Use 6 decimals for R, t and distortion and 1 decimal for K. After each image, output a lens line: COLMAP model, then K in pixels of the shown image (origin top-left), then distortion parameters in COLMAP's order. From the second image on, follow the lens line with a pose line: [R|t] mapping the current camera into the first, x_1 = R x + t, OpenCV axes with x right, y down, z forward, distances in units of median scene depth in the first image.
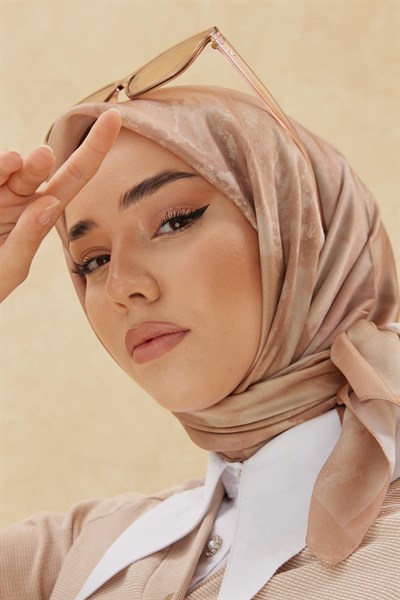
lens RADIAL K [[1156.7, 0, 216.3], [0, 1156.7, 300.3], [0, 0, 1]] dist [0.040463, 0.042709]
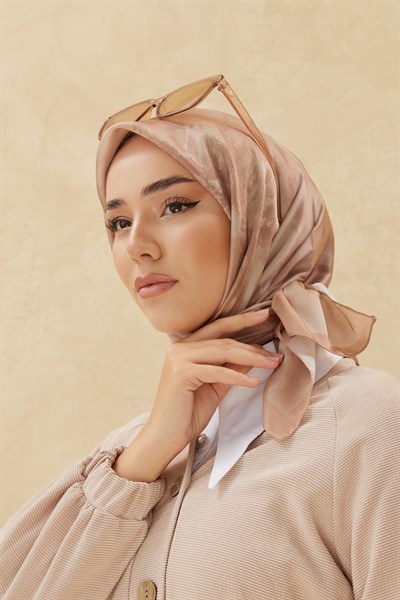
lens RADIAL K [[1184.7, 0, 200.0], [0, 1184.7, 300.0], [0, 0, 1]] dist [0.059415, 0.477819]
pose [[0.990752, 0.126434, -0.049246, 0.083770], [-0.119062, 0.984156, 0.131379, -0.154153], [0.065077, -0.124300, 0.990108, -0.534309]]
